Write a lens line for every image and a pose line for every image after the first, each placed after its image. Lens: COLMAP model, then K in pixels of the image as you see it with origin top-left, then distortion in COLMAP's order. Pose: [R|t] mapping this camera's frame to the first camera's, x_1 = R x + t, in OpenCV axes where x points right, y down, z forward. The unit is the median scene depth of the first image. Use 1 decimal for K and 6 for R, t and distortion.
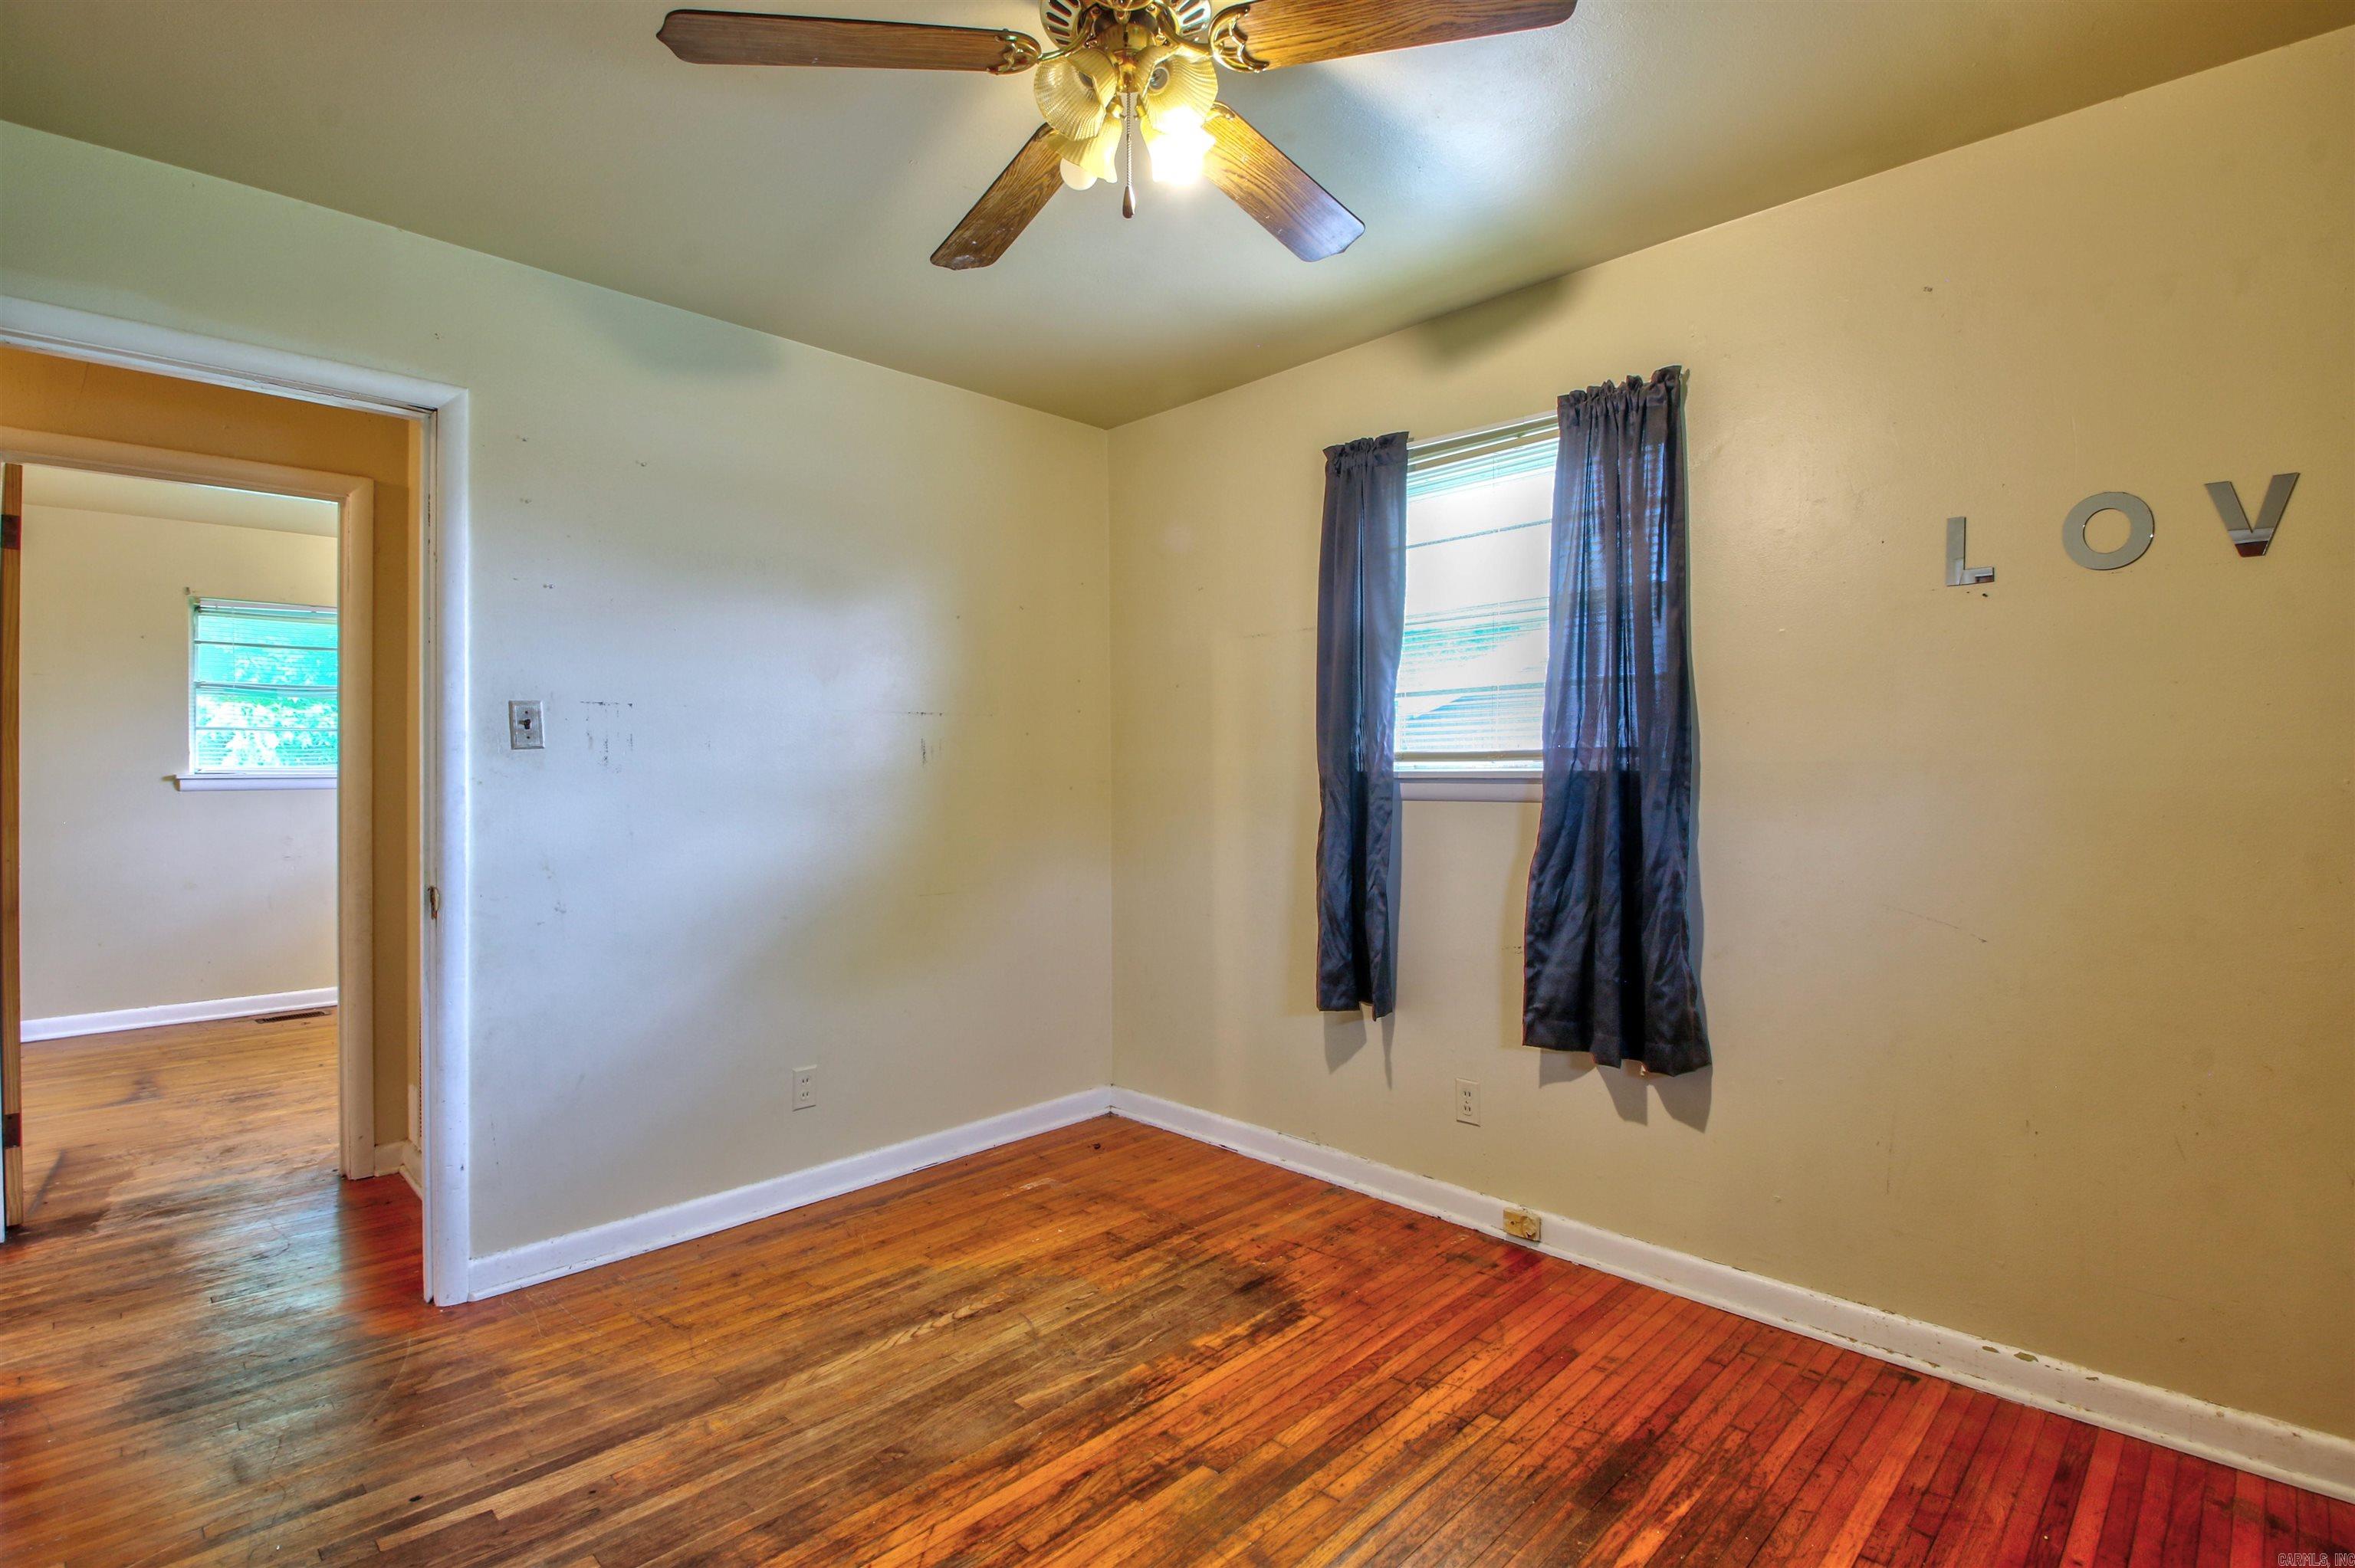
lens RADIAL K [[1112.6, 0, 1178.1], [0, 1112.6, 770.7], [0, 0, 1]] dist [0.016582, -0.021668]
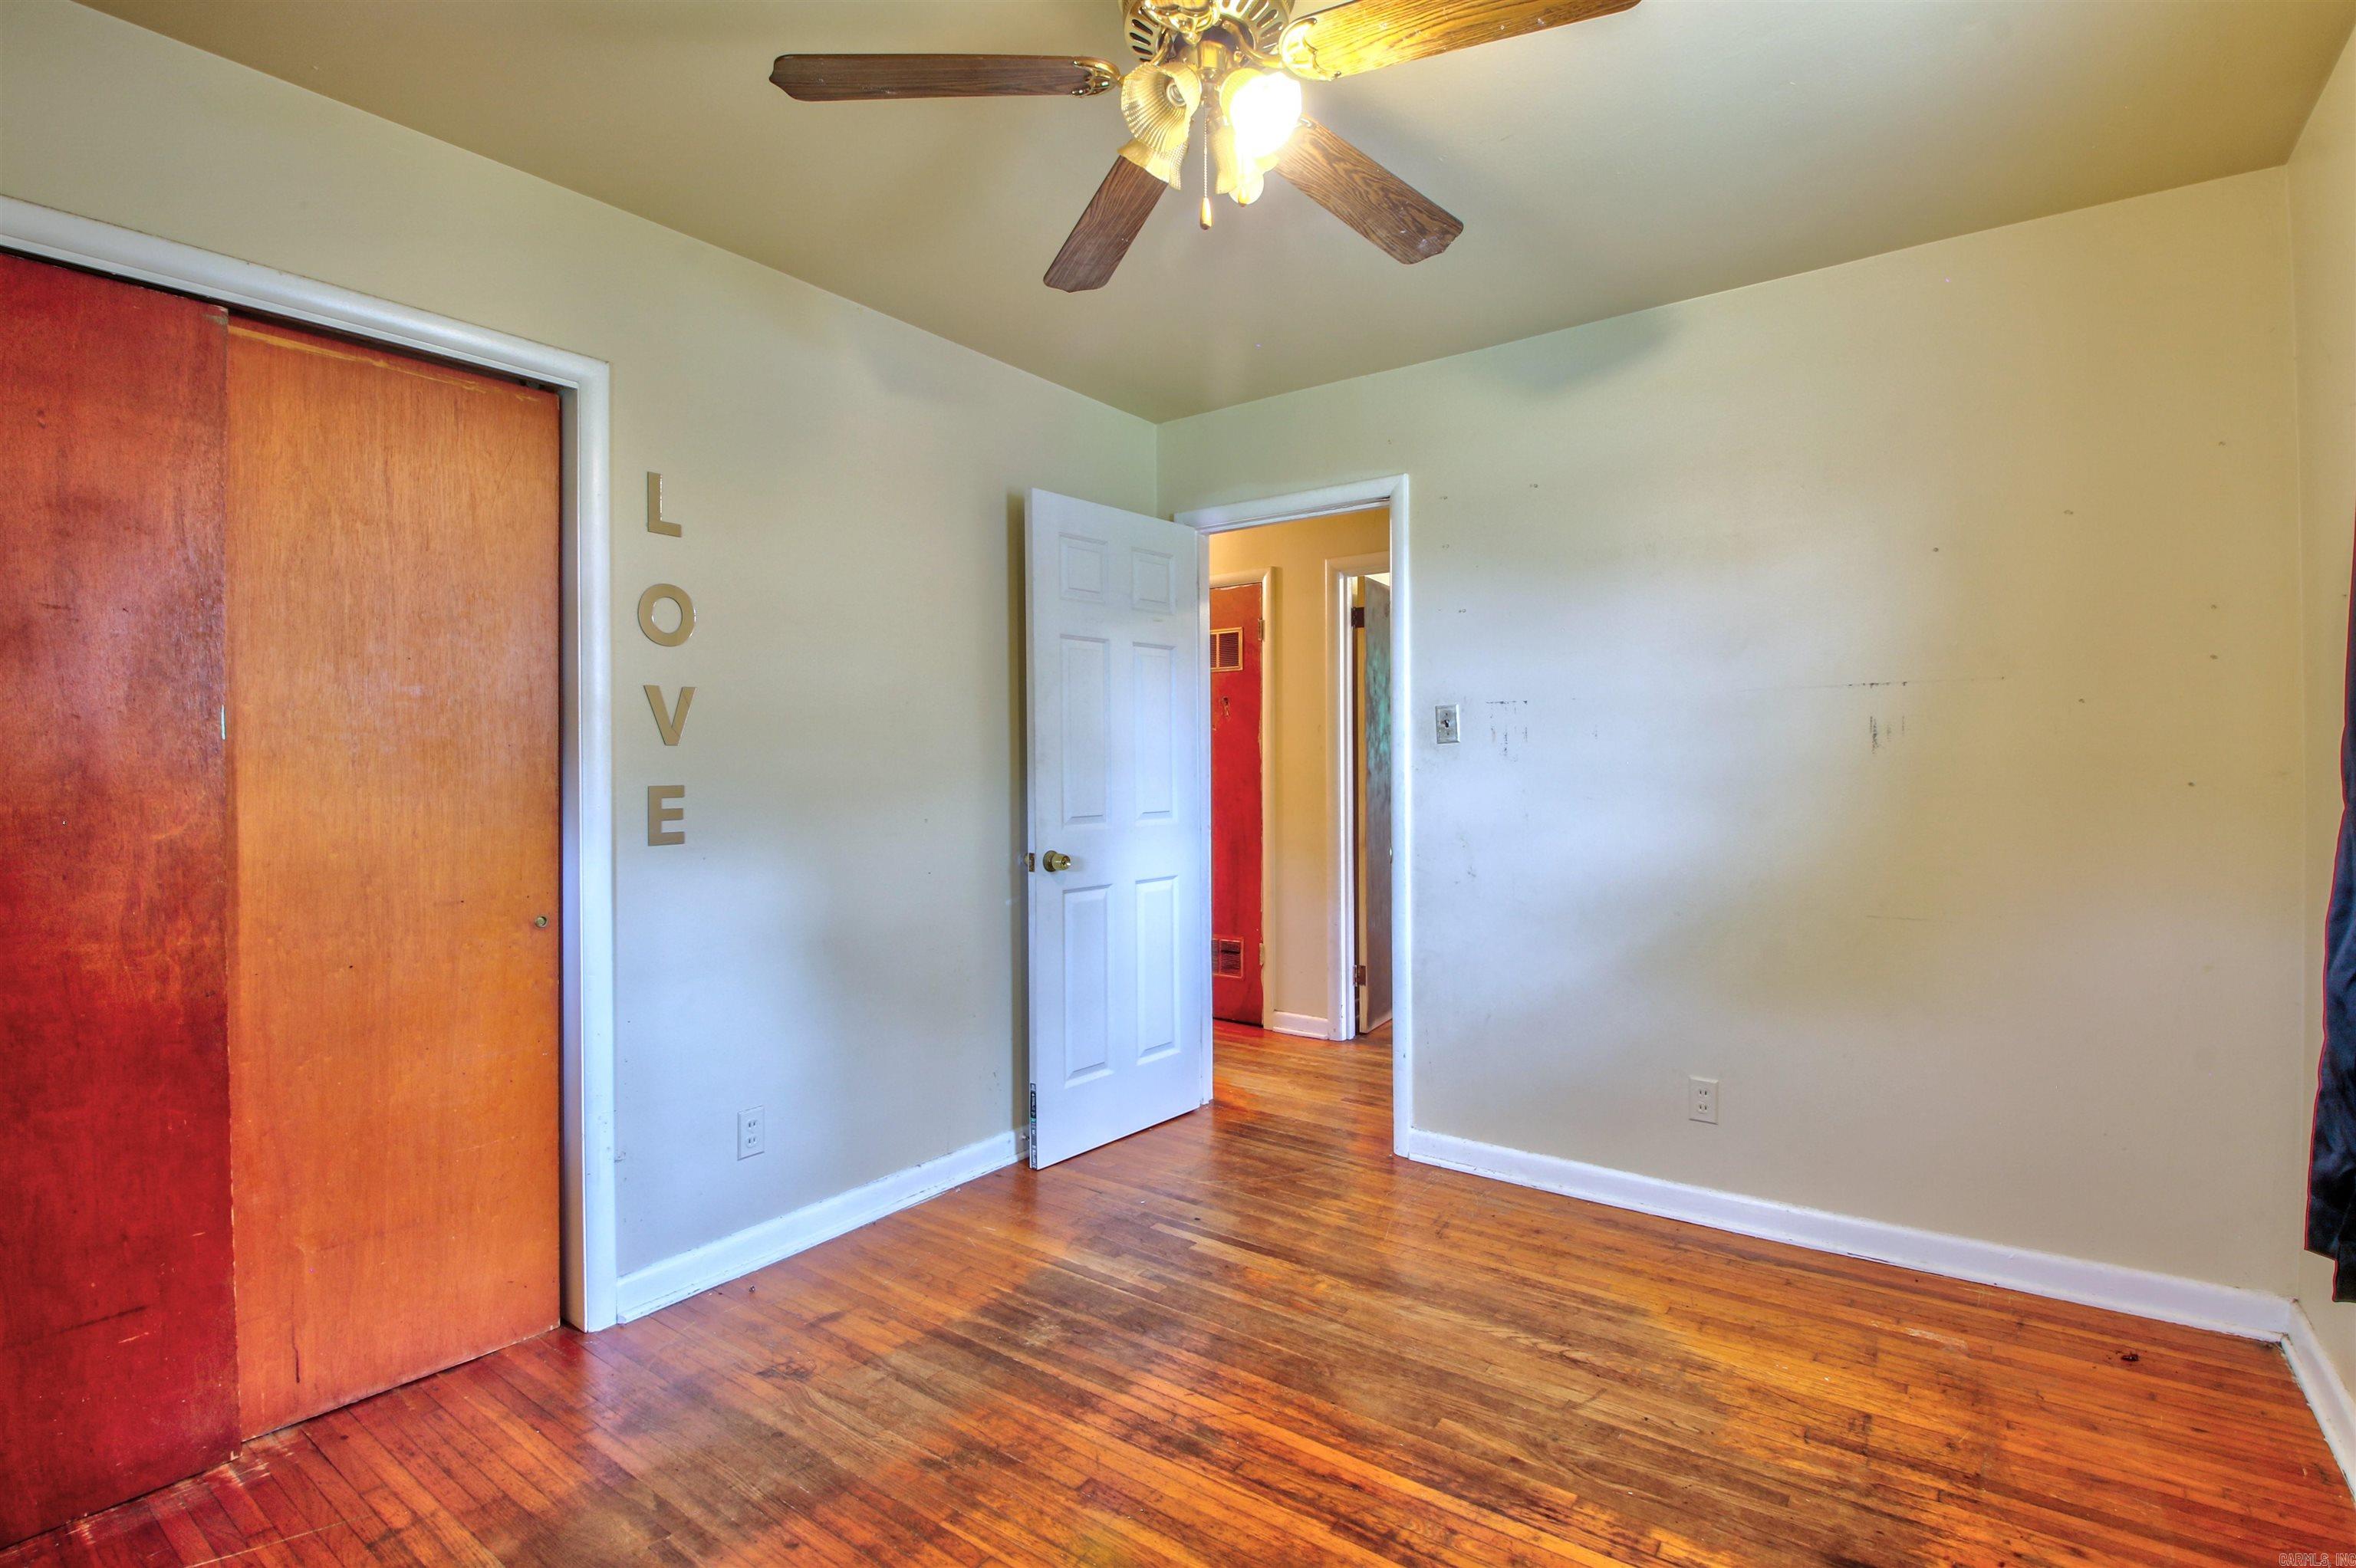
lens RADIAL K [[1113.1, 0, 1178.6], [0, 1113.1, 770.7], [0, 0, 1]] dist [0.016582, -0.021668]
pose [[0.150604, 0.008600, -0.988557, 0.673718], [0.006117, 0.999935, 0.009631, -0.002243], [0.988575, -0.007498, 0.150542, 0.560142]]
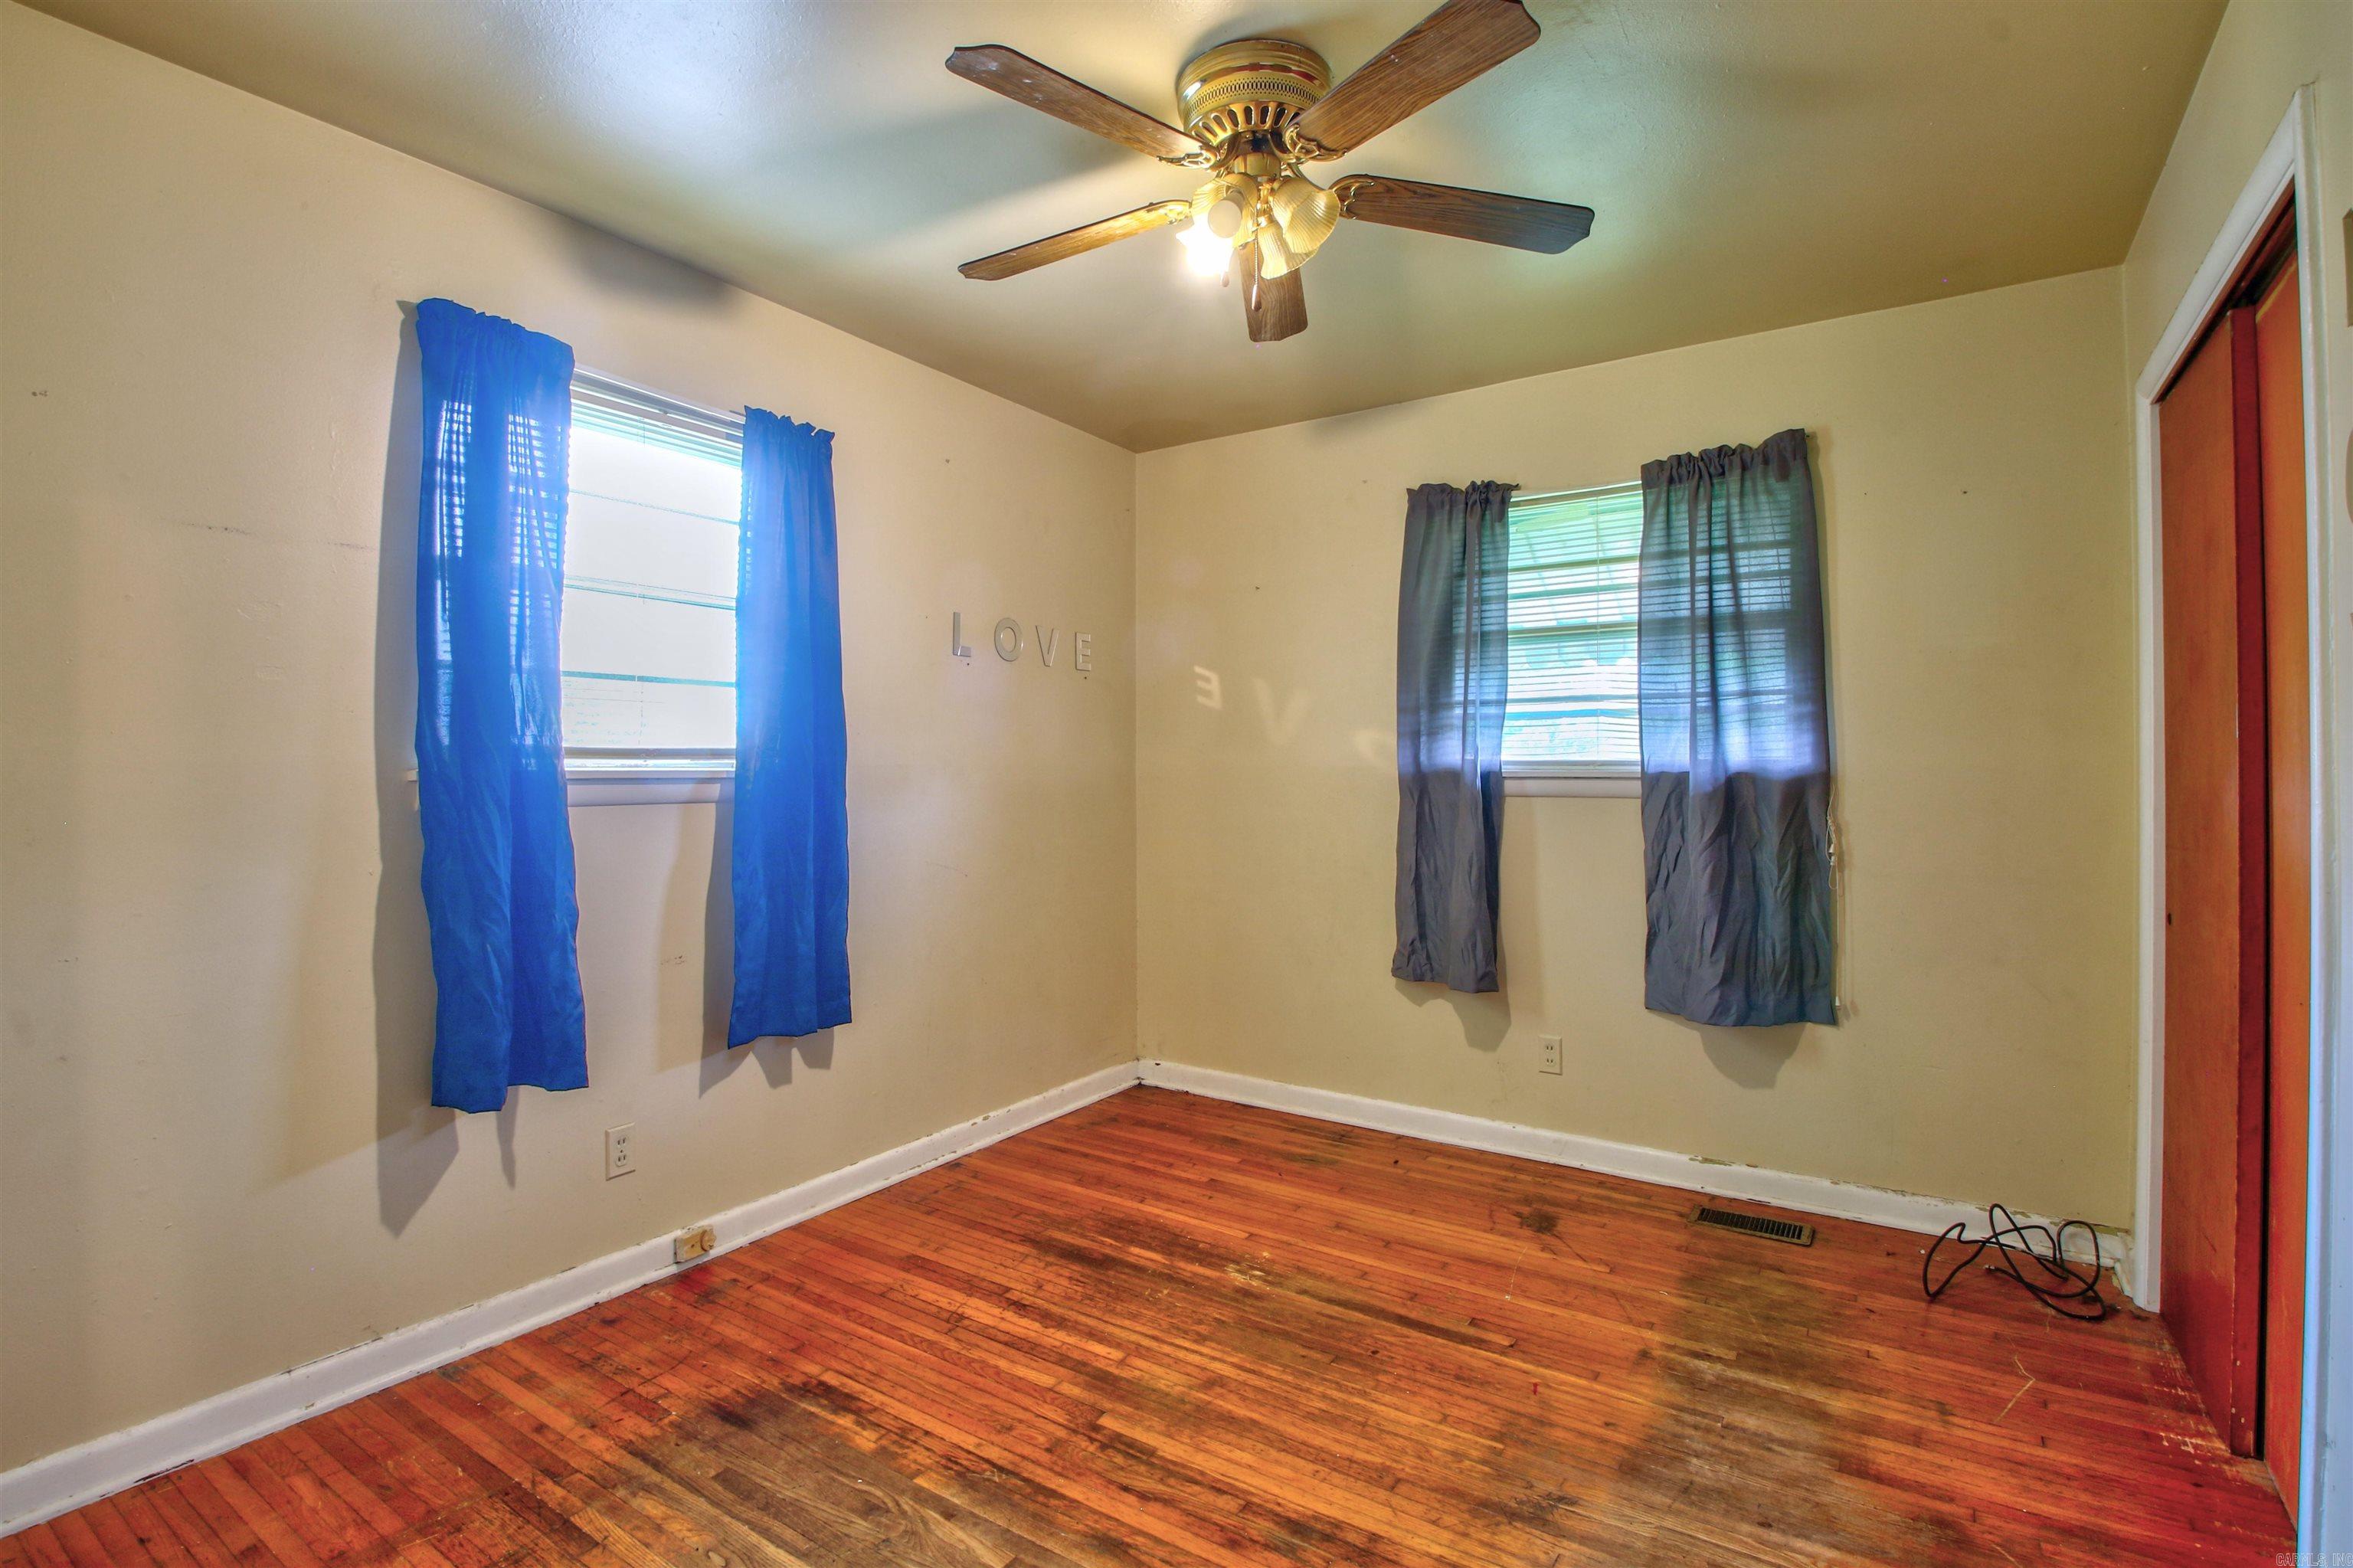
lens RADIAL K [[1111.9, 0, 1177.1], [0, 1111.9, 770.7], [0, 0, 1]] dist [0.016582, -0.021668]
pose [[-0.202293, 0.004884, 0.979313, -0.831392], [-0.000407, 0.999987, -0.005071, 0.006129], [-0.979325, -0.001424, -0.202288, 0.914862]]
